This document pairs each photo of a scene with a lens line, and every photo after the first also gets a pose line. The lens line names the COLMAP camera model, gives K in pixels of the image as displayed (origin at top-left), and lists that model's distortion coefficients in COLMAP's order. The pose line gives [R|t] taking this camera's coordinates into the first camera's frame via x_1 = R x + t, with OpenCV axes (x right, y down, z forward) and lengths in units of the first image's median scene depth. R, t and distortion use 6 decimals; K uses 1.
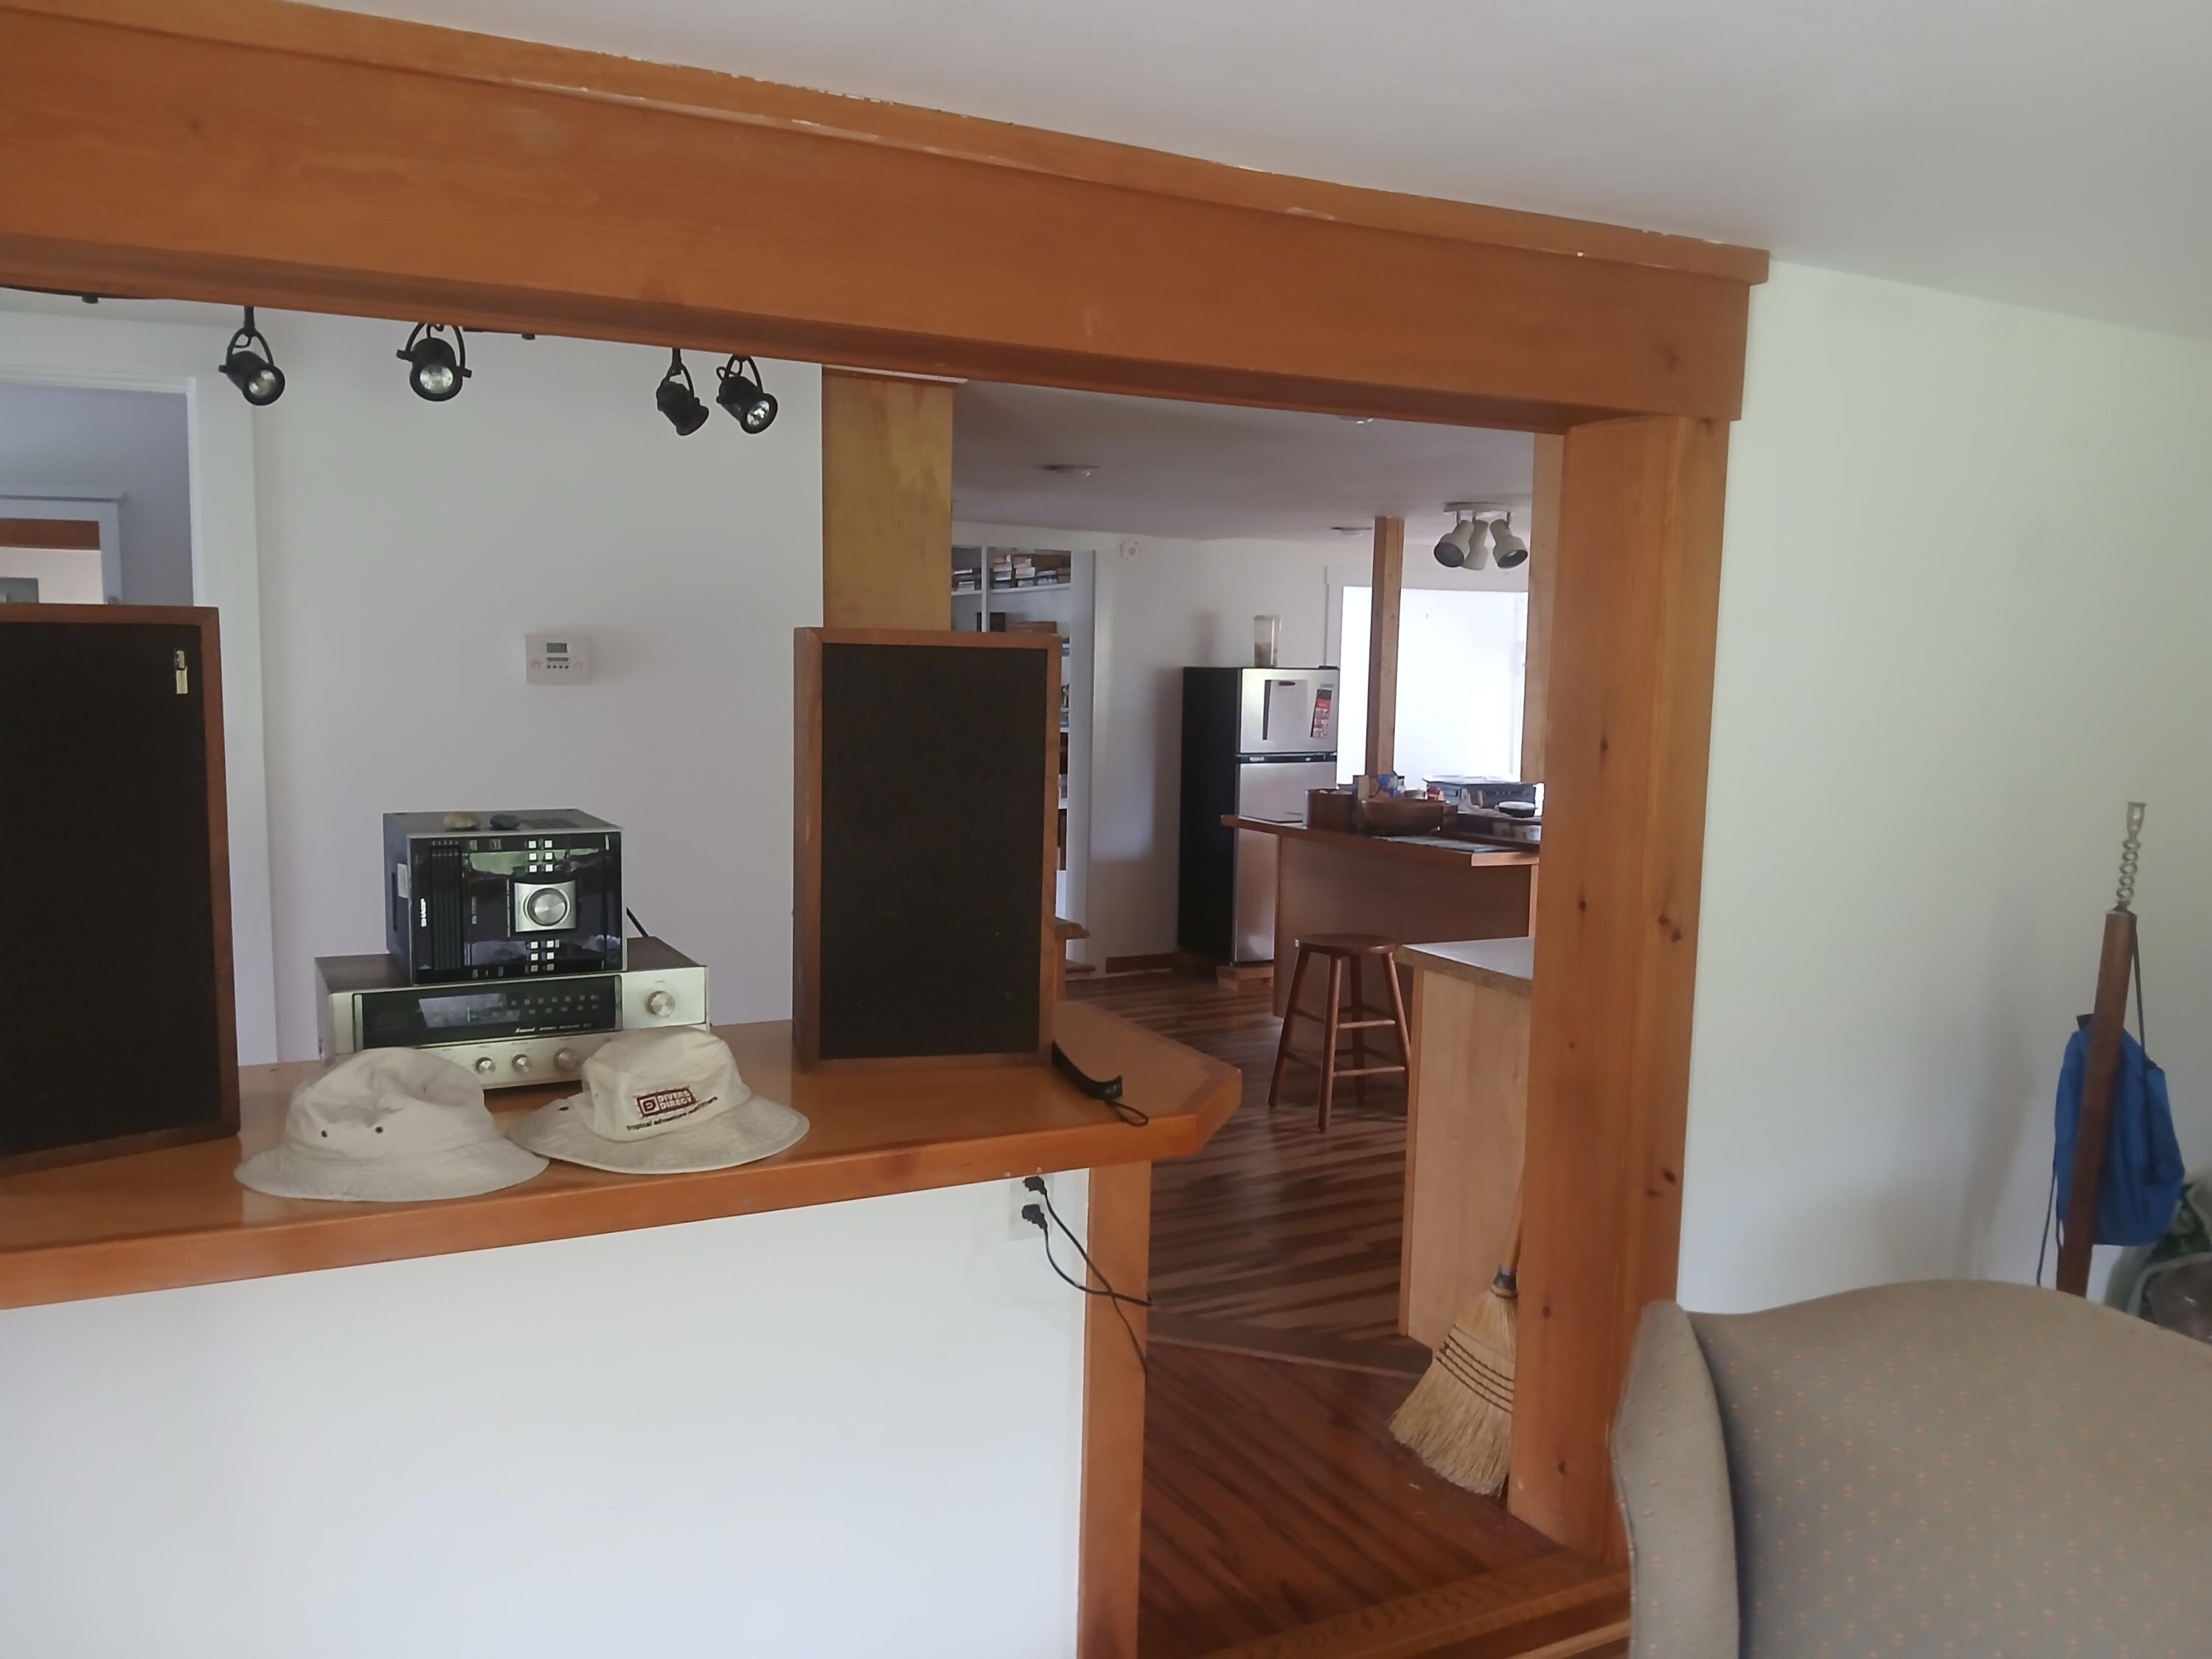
lens RADIAL K [[1750.0, 0, 1106.0], [0, 1750.0, 829.5], [0, 0, 1]] dist [-0.006291, -0.007108]
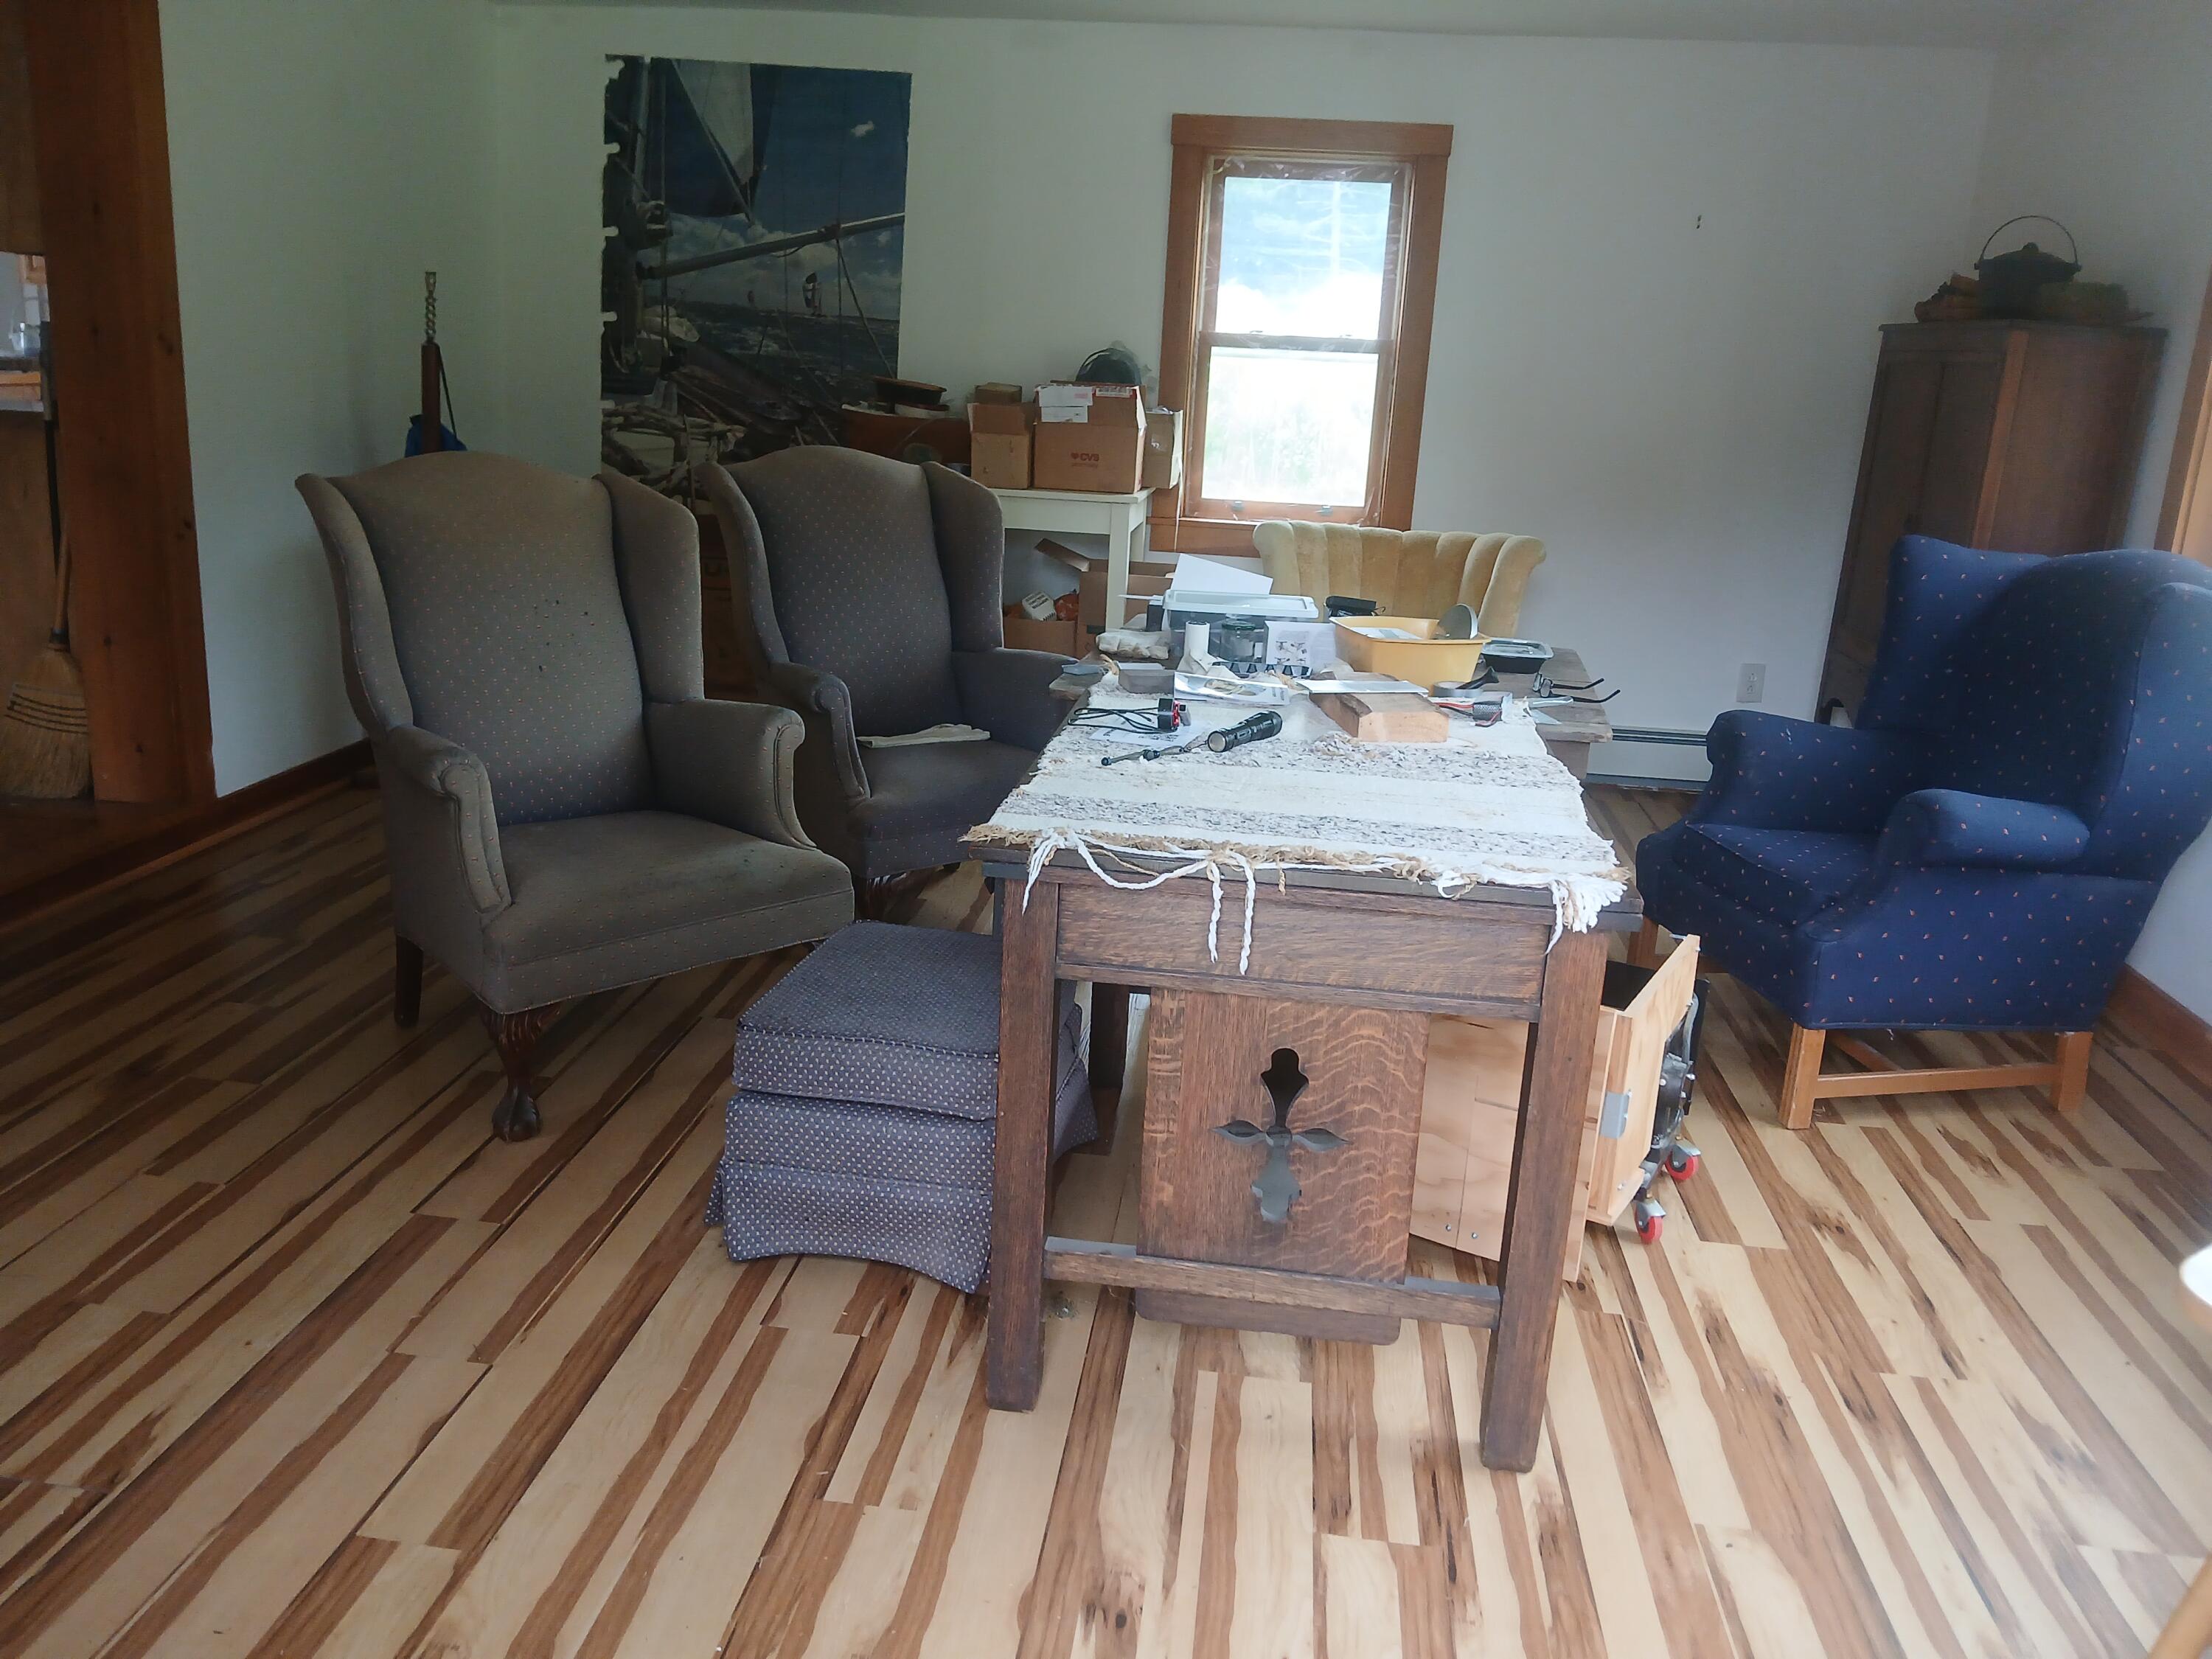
lens RADIAL K [[1750.0, 0, 1106.0], [0, 1750.0, 829.5], [0, 0, 1]] dist [-0.006291, -0.007108]
pose [[0.559845, -0.212821, 0.800800, -0.453733], [0.056685, 0.974026, 0.219228, 0.165105], [-0.826656, -0.077340, 0.557367, -0.447767]]
